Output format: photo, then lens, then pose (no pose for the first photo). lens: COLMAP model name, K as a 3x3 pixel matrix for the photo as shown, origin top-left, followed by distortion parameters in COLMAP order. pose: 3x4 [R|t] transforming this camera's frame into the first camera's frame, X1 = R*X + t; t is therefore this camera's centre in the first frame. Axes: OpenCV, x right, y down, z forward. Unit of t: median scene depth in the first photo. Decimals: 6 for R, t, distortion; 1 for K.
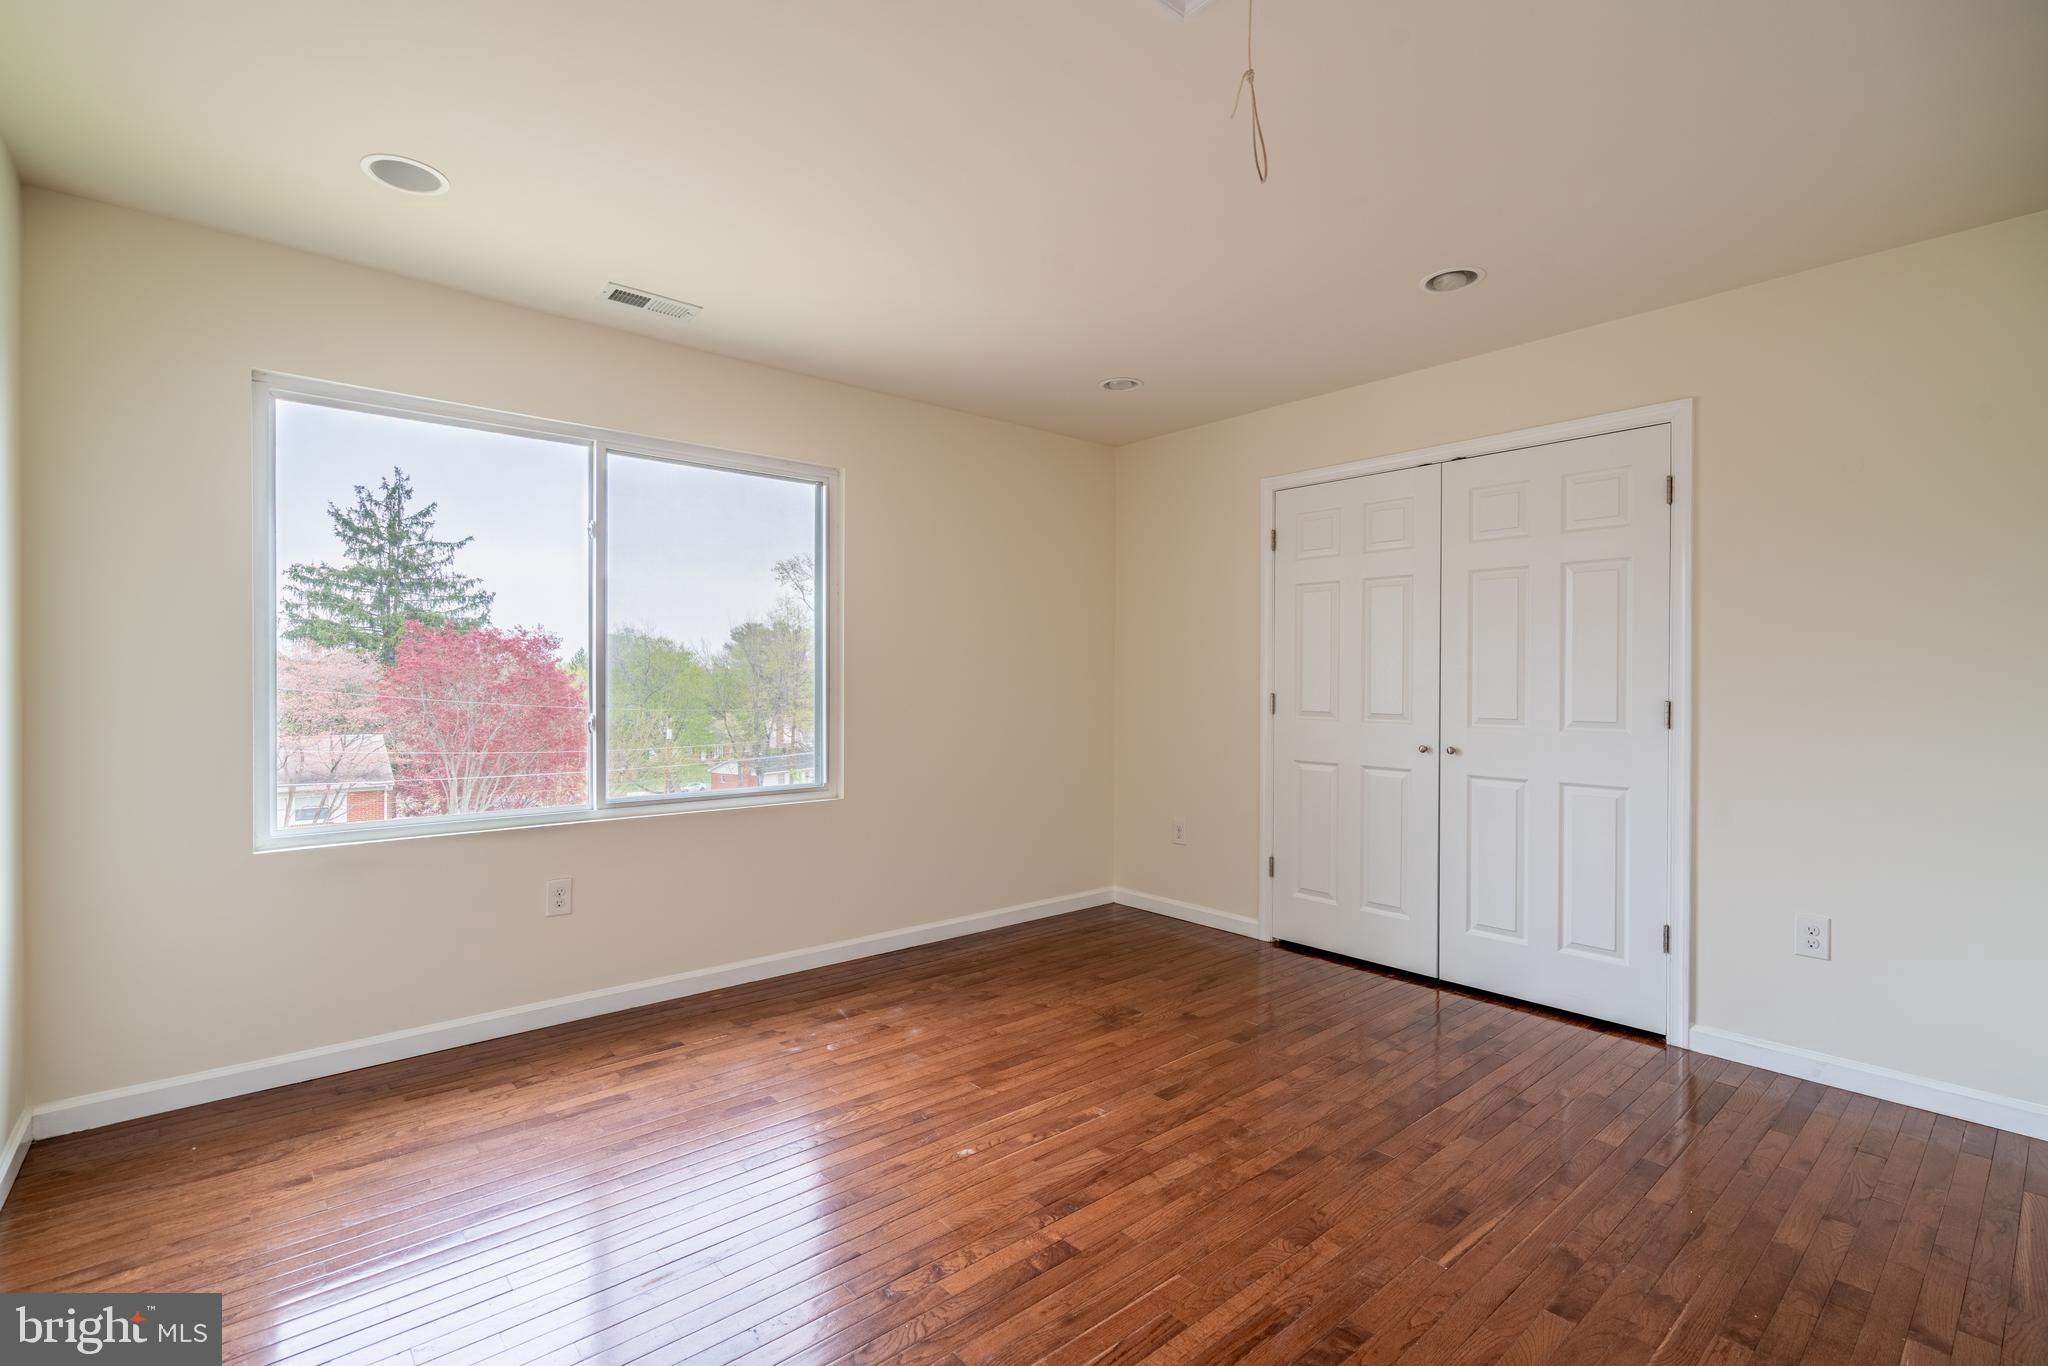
lens RADIAL K [[919.8, 0, 1012.6], [0, 919.8, 690.1], [0, 0, 1]] dist [-0.005258, 0.000984]
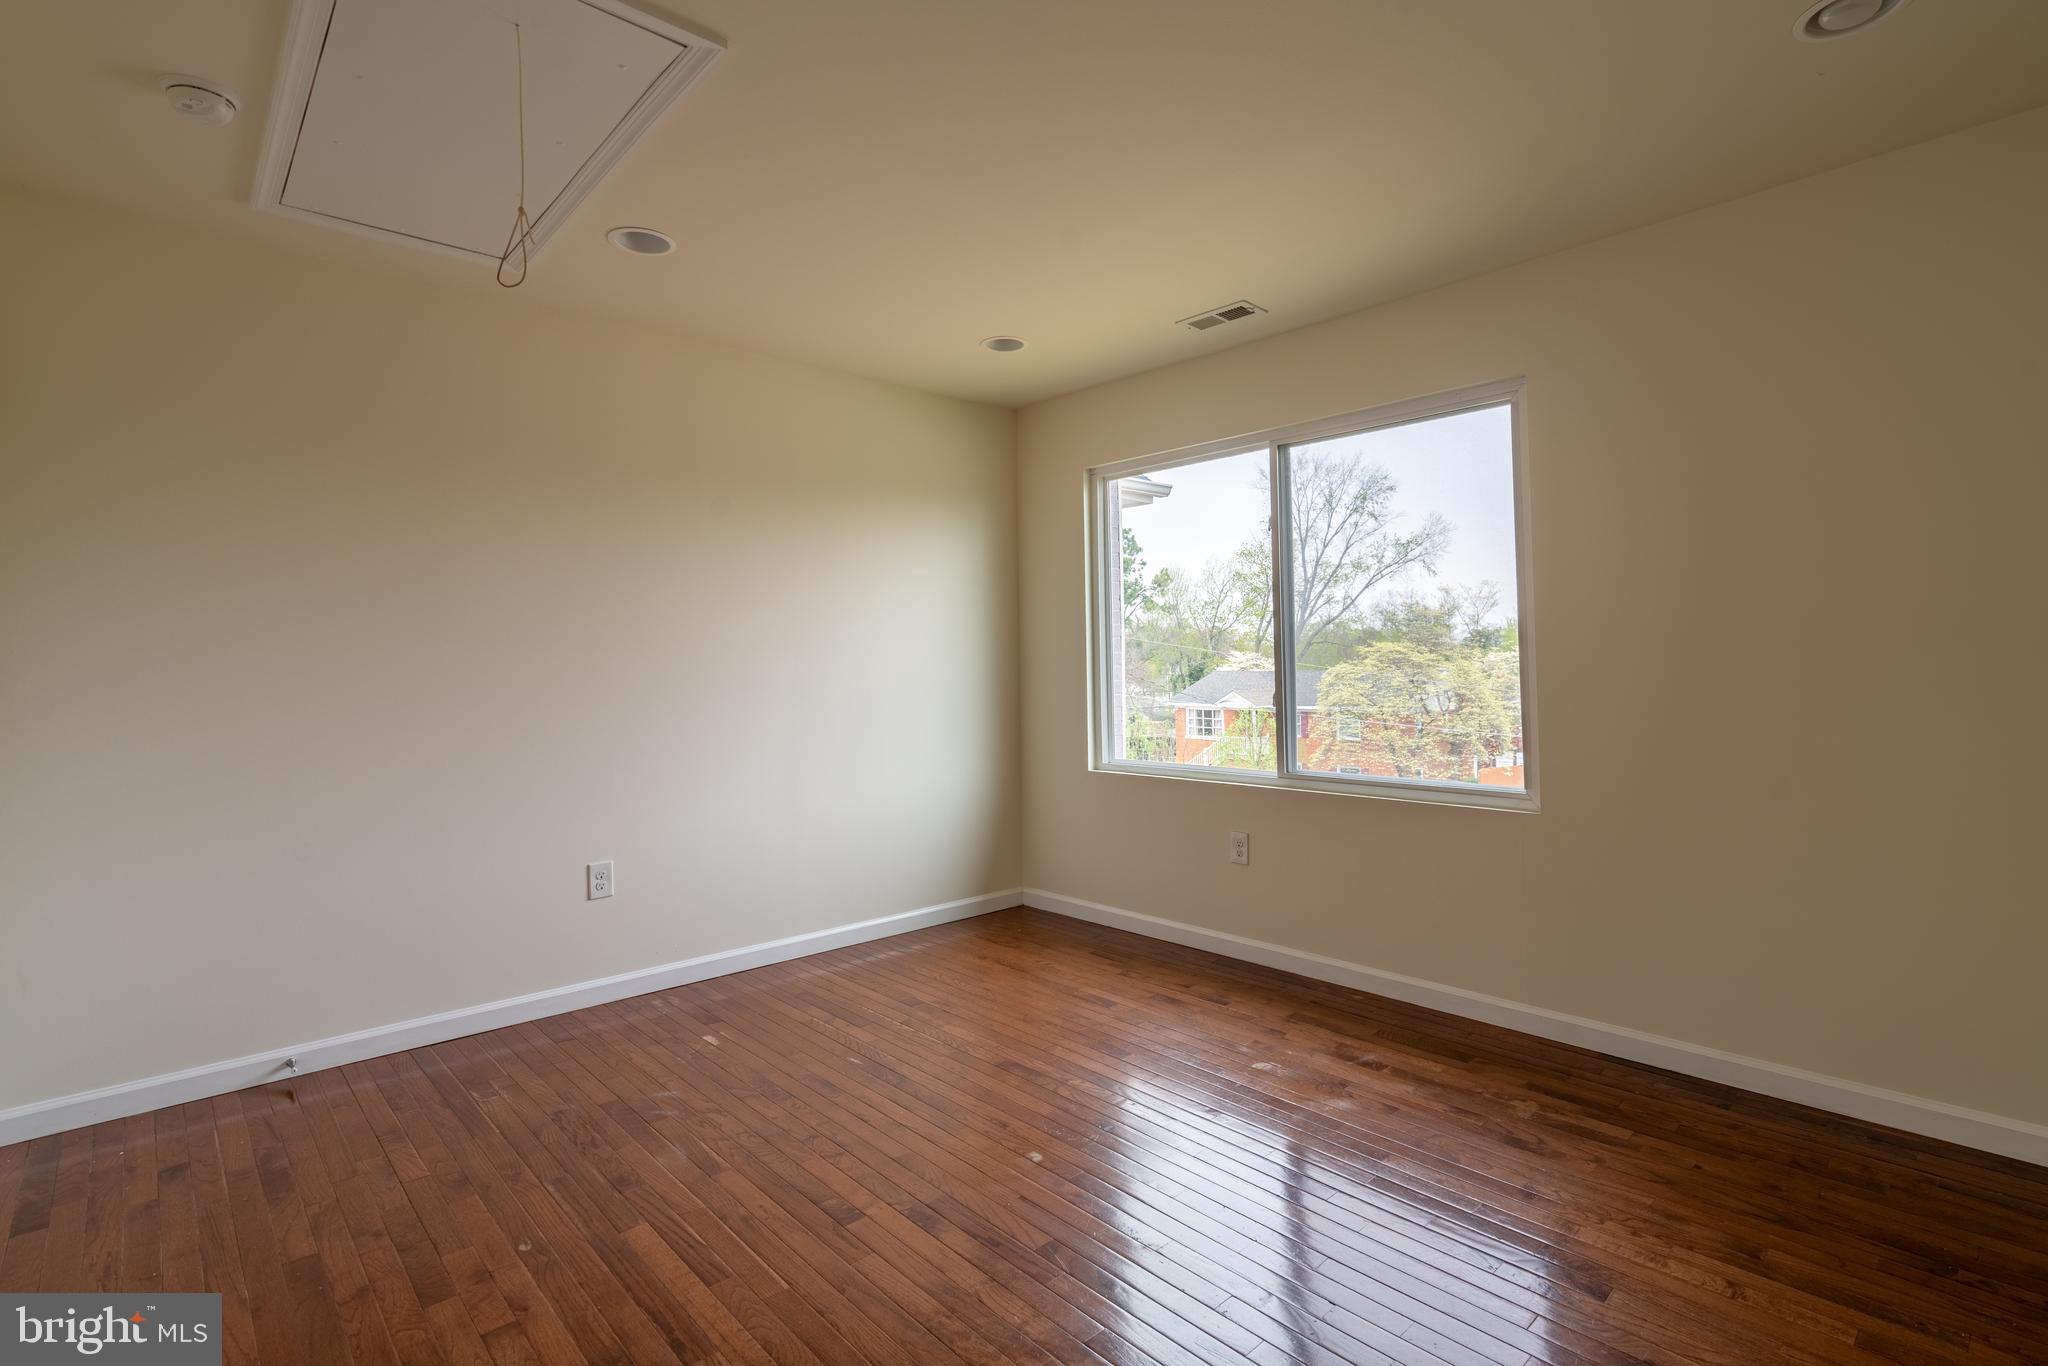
lens RADIAL K [[919.8, 0, 1031.3], [0, 919.8, 661.9], [0, 0, 1]] dist [-0.005258, 0.000984]
pose [[0.061351, -0.008284, -0.998082, 0.665546], [0.006749, 0.999946, -0.007885, -0.002826], [0.998093, -0.006252, 0.061403, 0.690406]]
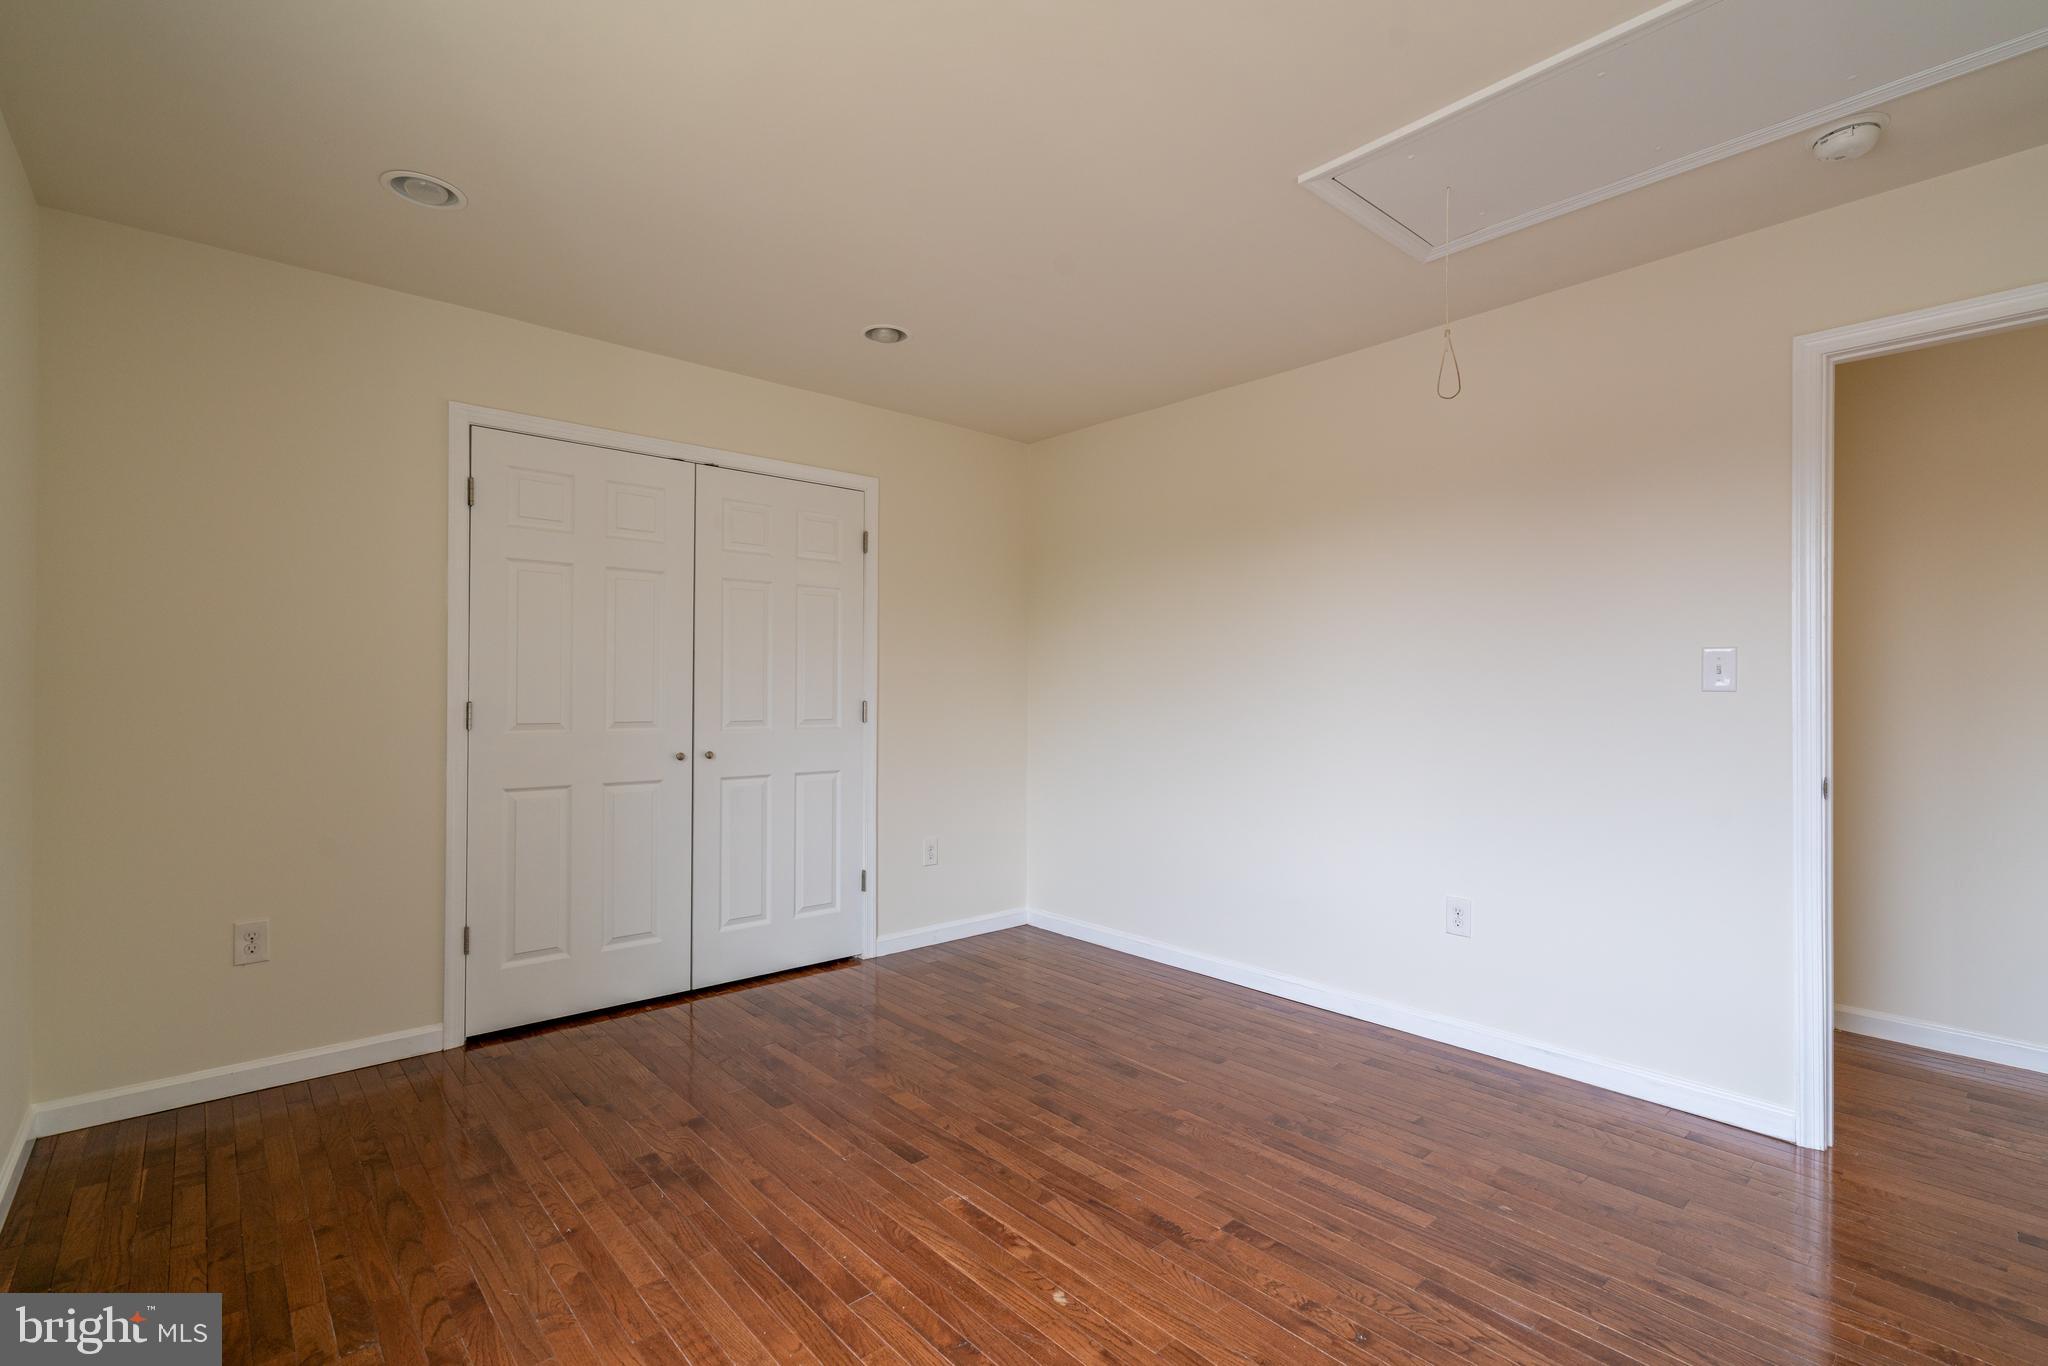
lens RADIAL K [[919.8, 0, 1020.3], [0, 919.8, 691.9], [0, 0, 1]] dist [-0.005258, 0.000984]
pose [[-0.016382, -0.005106, 0.999853, -0.604617], [0.006052, 0.999968, 0.005206, -0.006934], [-0.999847, 0.006136, -0.016351, 0.773351]]
